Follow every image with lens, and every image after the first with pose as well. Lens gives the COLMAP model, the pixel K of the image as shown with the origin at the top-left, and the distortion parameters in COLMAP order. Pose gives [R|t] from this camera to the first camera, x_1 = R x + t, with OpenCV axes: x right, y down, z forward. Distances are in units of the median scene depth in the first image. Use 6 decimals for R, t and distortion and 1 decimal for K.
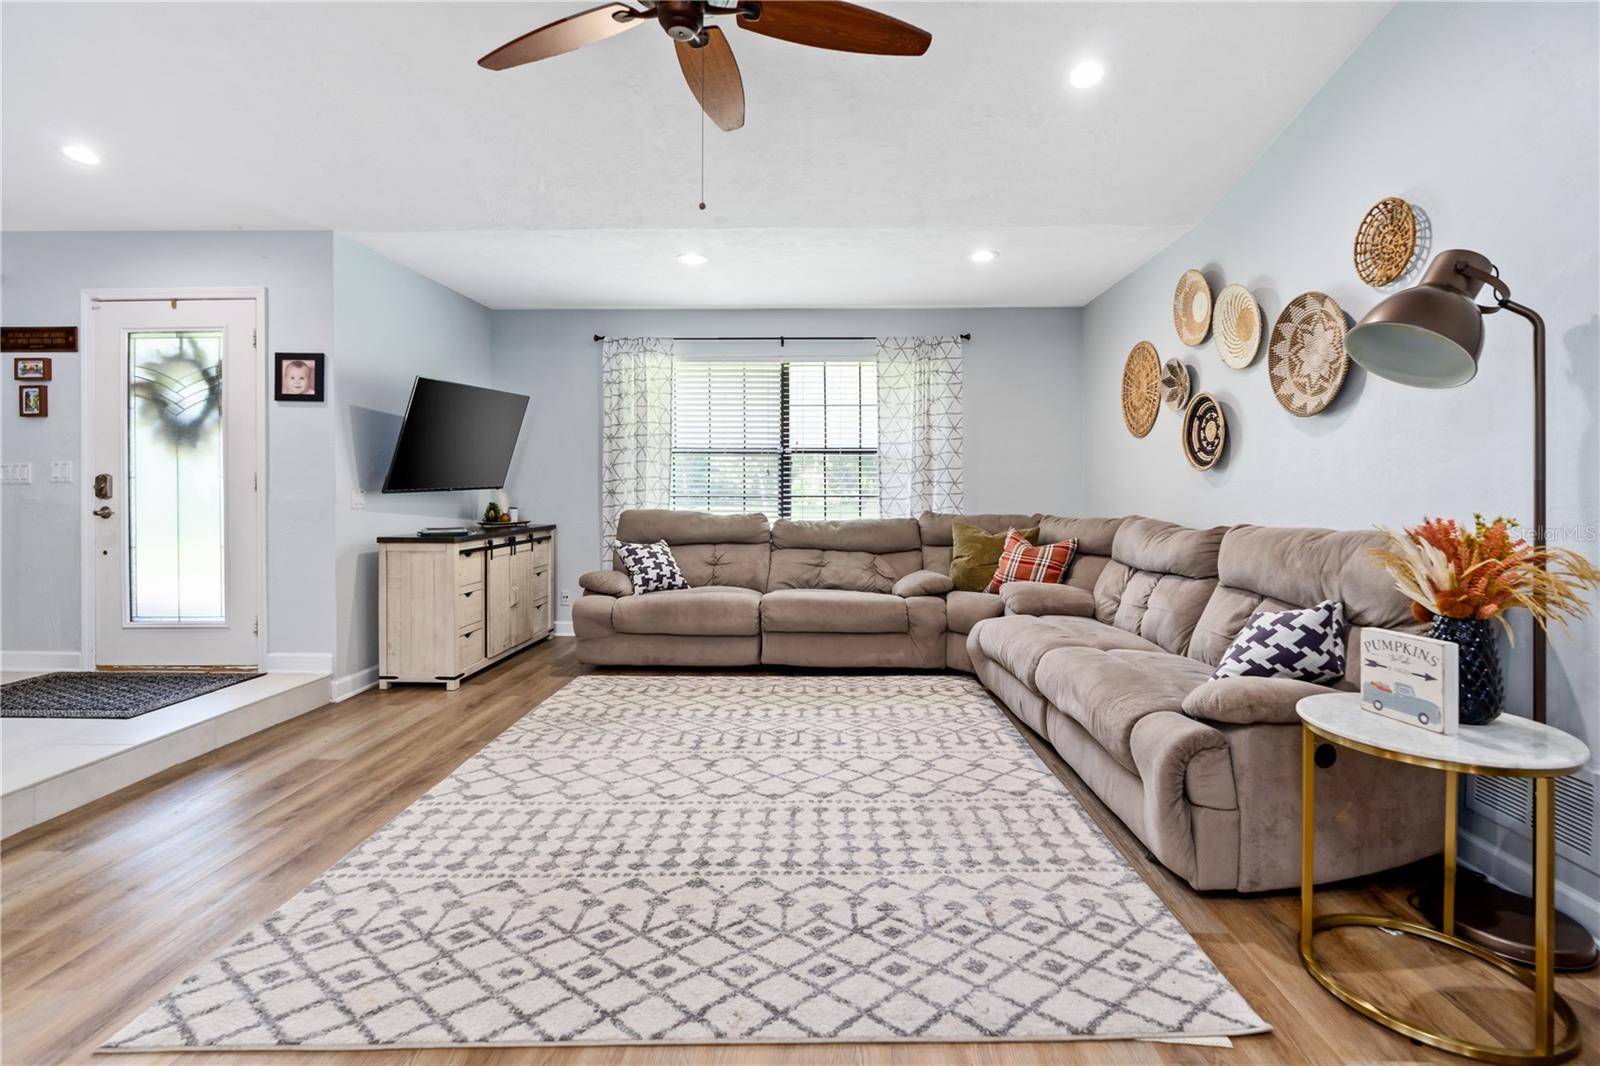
lens RADIAL K [[739.8, 0, 811.5], [0, 739.8, 485.0], [0, 0, 1]] dist [-0.008768, 0.004112]
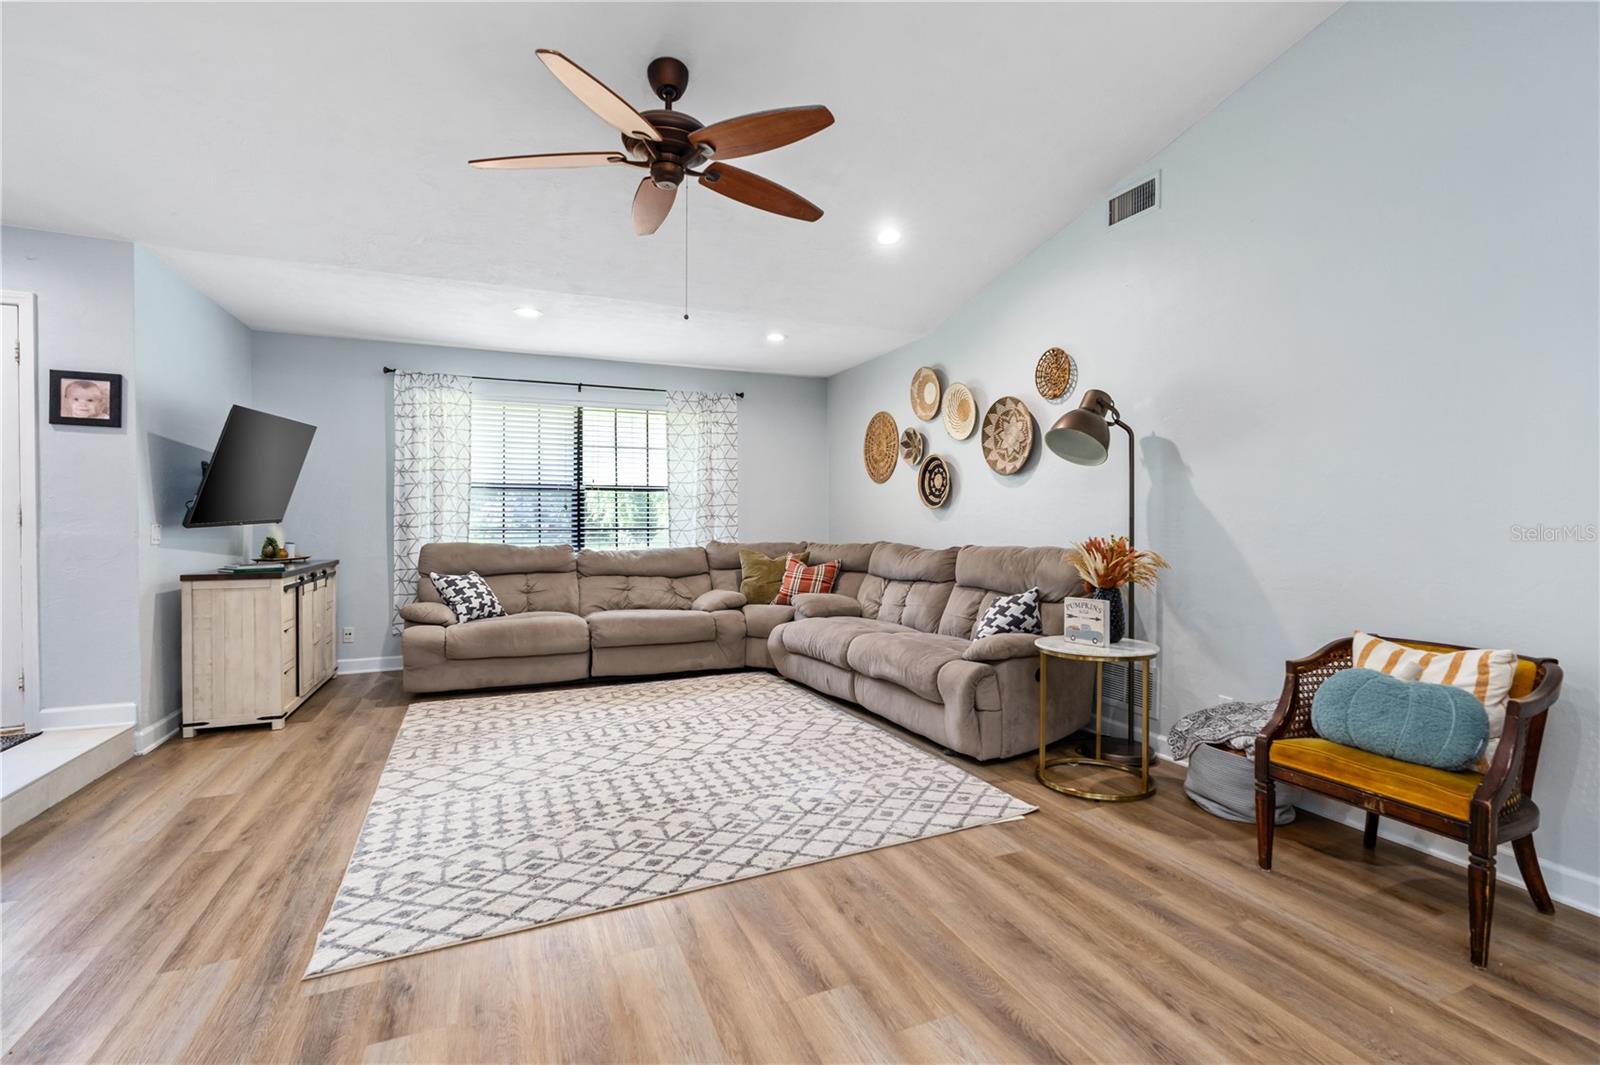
lens RADIAL K [[739.8, 0, 803.2], [0, 739.8, 514.2], [0, 0, 1]] dist [-0.008768, 0.004112]
pose [[0.909183, 0.001985, 0.416391, -0.273942], [-0.000280, 0.999991, -0.004157, -0.002681], [-0.416396, 0.003663, 0.909176, -0.181173]]
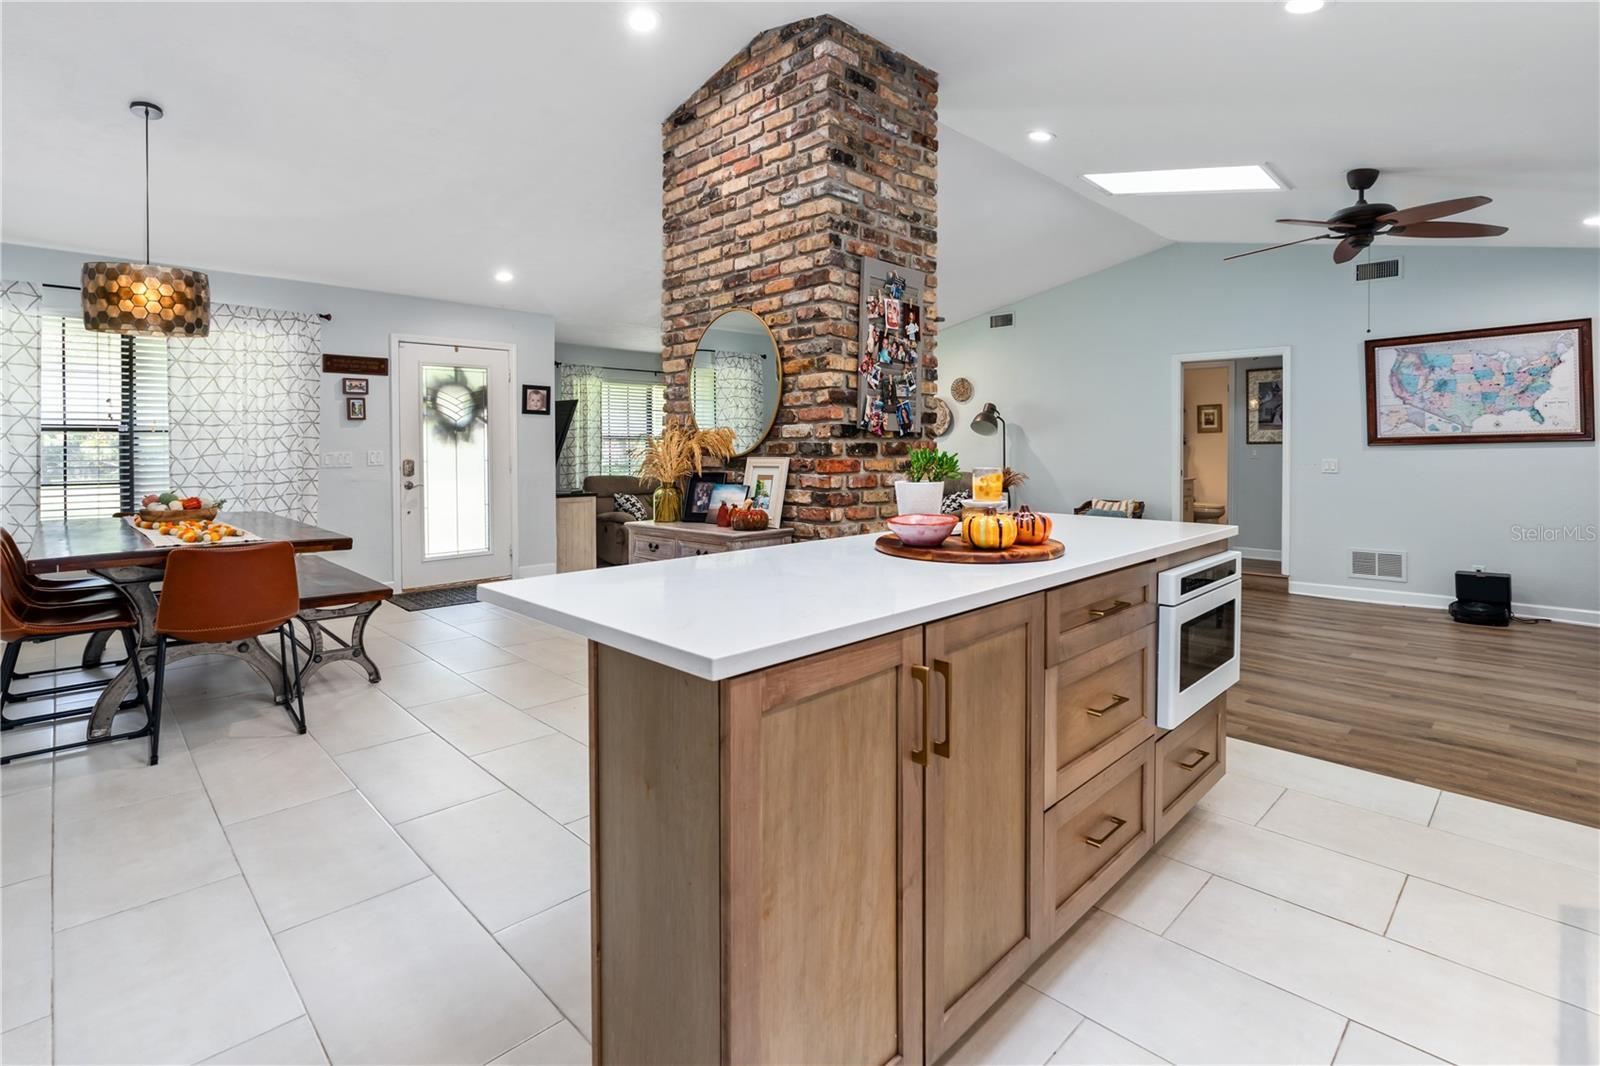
lens RADIAL K [[783.5, 0, 798.0], [0, 783.5, 452.8], [0, 0, 1]] dist [-0.005646, 0.003378]
pose [[0.691123, -0.007694, 0.722696, -1.550006], [0.002454, 0.999963, 0.008299, -0.039919], [-0.722733, -0.003962, 0.691116, -0.645534]]
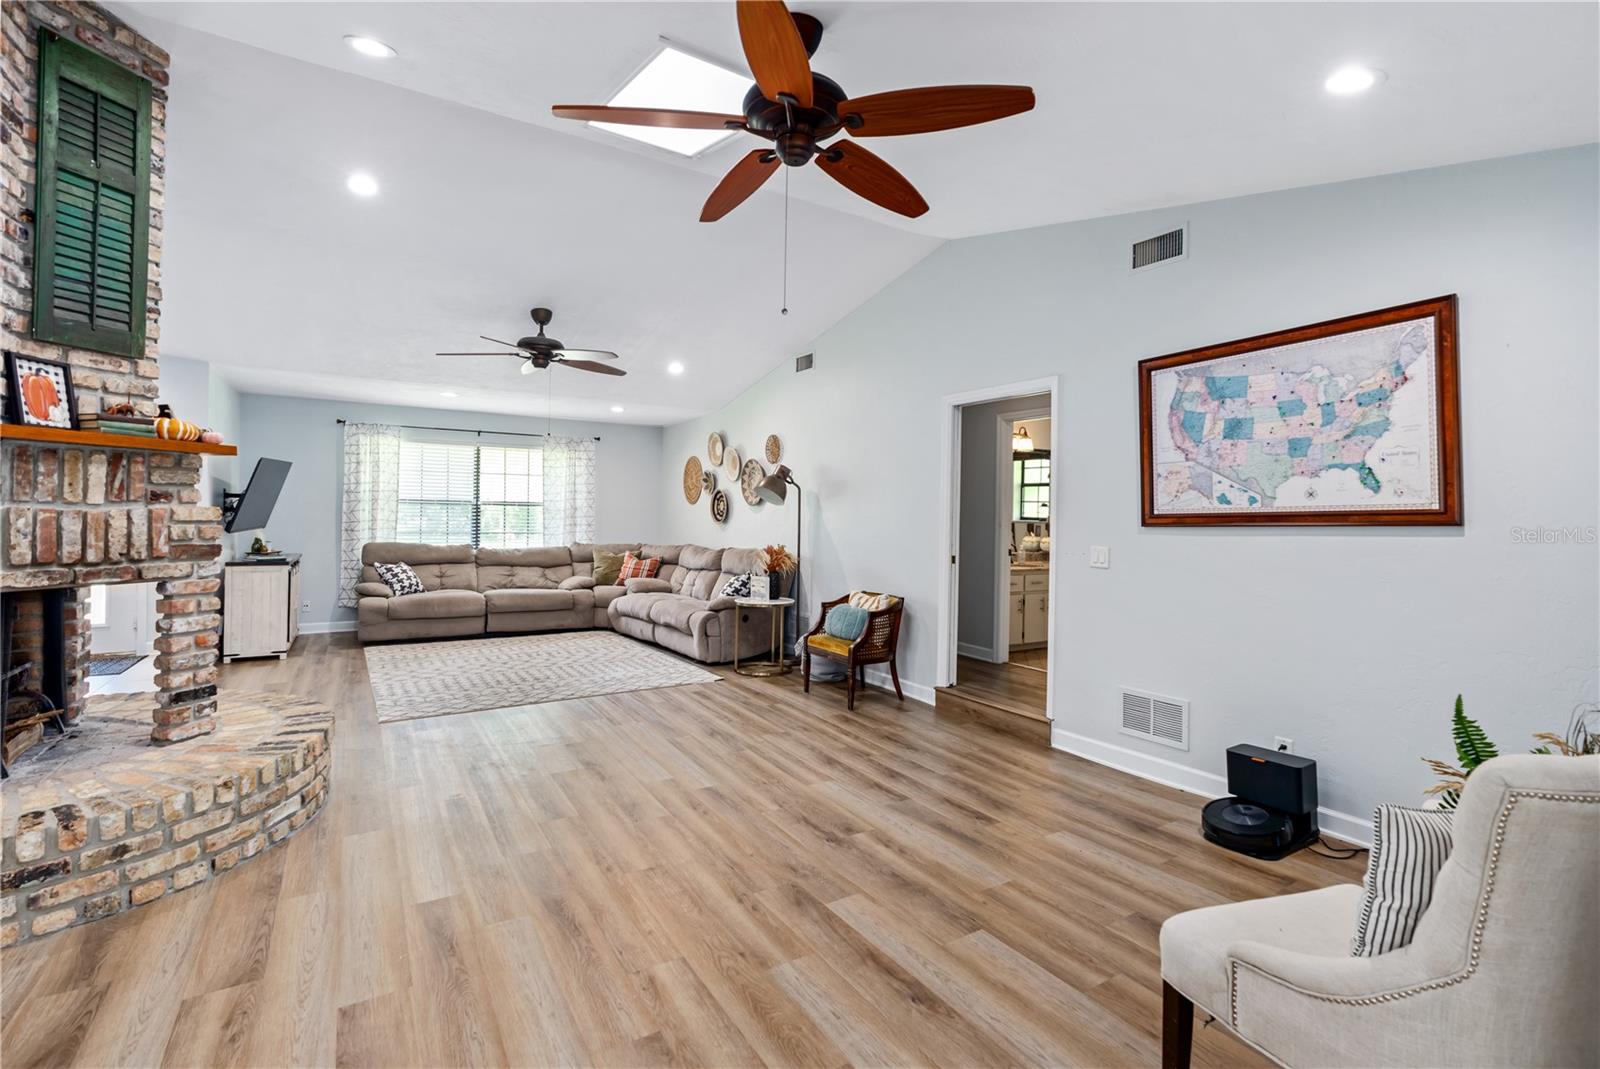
lens RADIAL K [[739.8, 0, 810.5], [0, 739.8, 508.1], [0, 0, 1]] dist [-0.008768, 0.004112]
pose [[0.835532, 0.017189, 0.549173, -0.434844], [-0.014881, 0.999852, -0.008654, -0.047761], [-0.549240, -0.000941, 0.835664, -0.954821]]
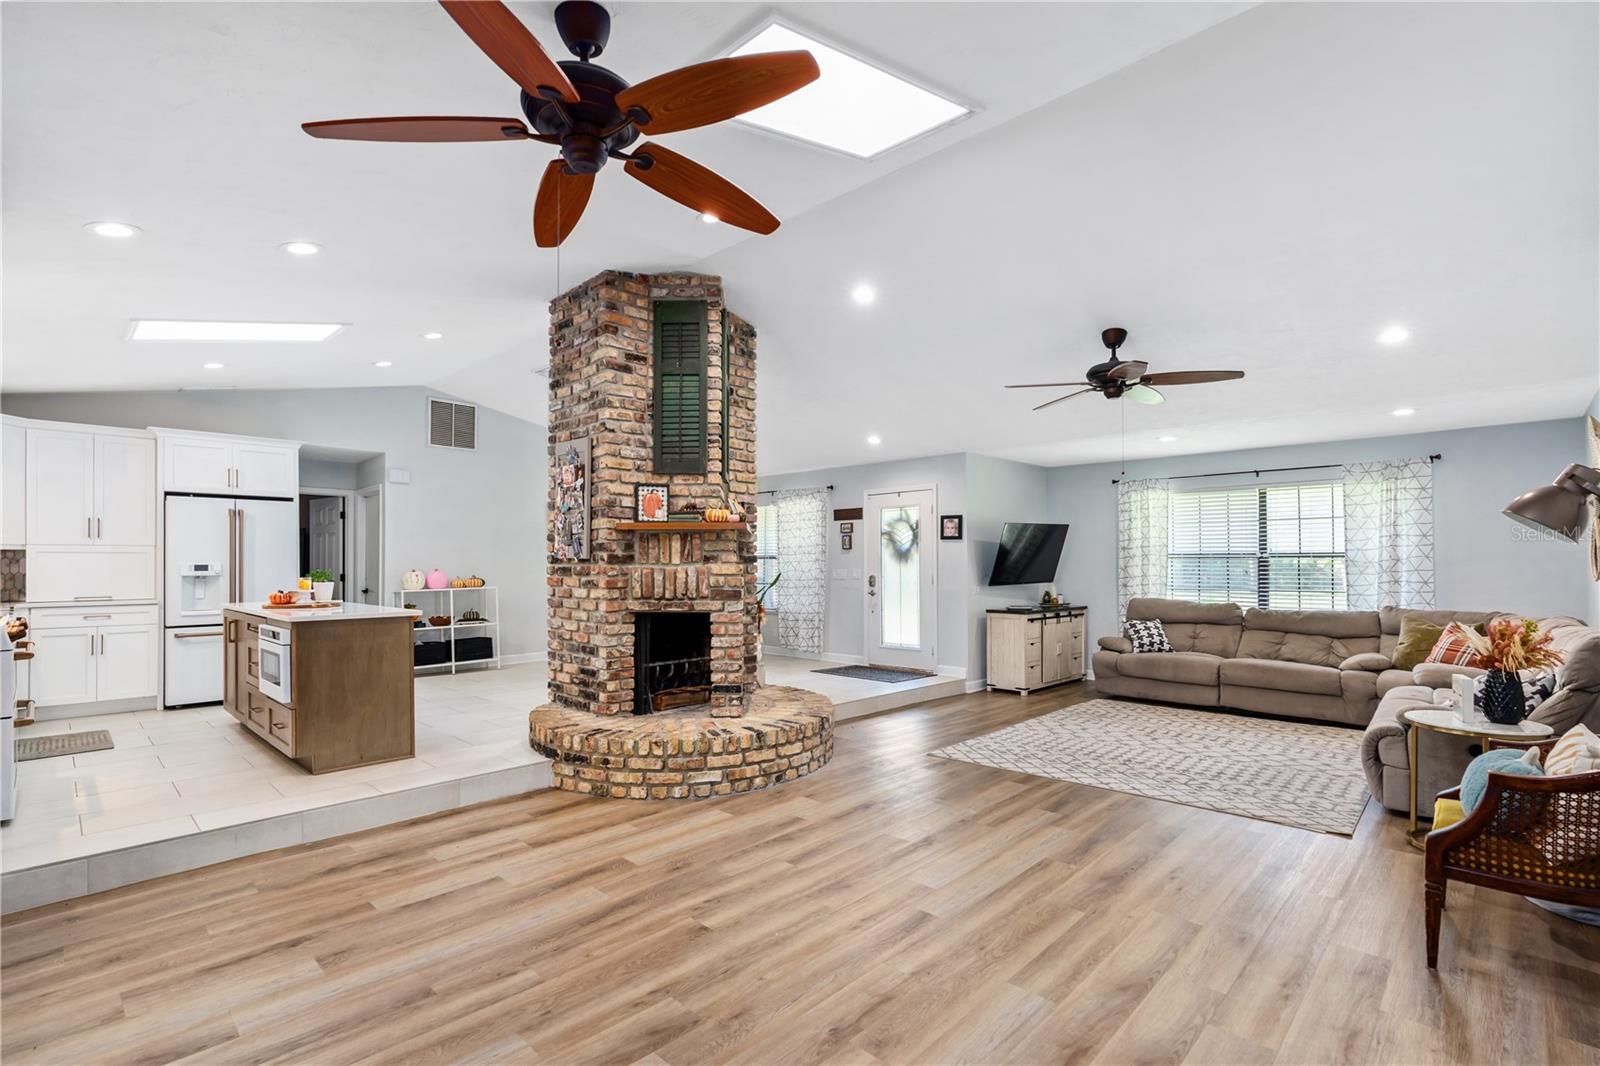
lens RADIAL K [[739.8, 0, 804.0], [0, 739.8, 558.6], [0, 0, 1]] dist [-0.008768, 0.004112]
pose [[0.737239, -0.006526, -0.675601, 0.357398], [0.001759, 0.999969, -0.007739, -0.046974], [0.675630, 0.004517, 0.737227, -0.733289]]
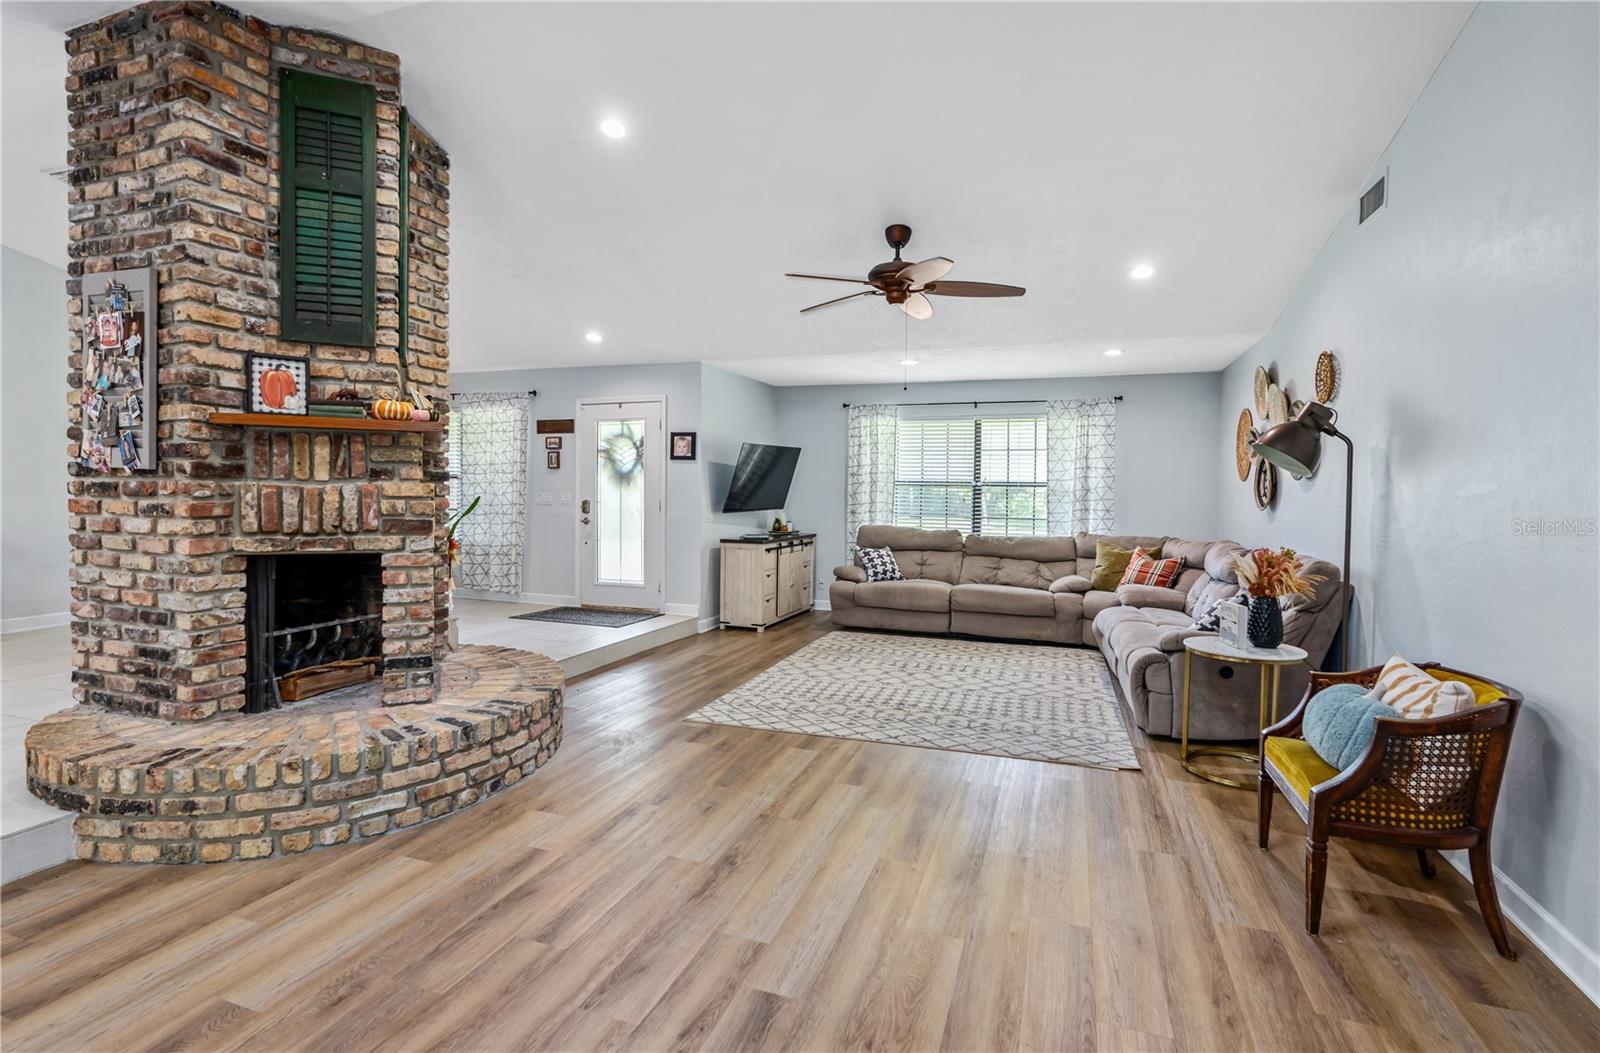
lens RADIAL K [[739.8, 0, 802.1], [0, 739.8, 510.0], [0, 0, 1]] dist [-0.008768, 0.004112]
pose [[0.949365, 0.019688, -0.313558, 0.125416], [-0.012398, 0.999605, 0.025227, -0.042439], [0.313930, -0.020062, 0.949234, -0.574455]]
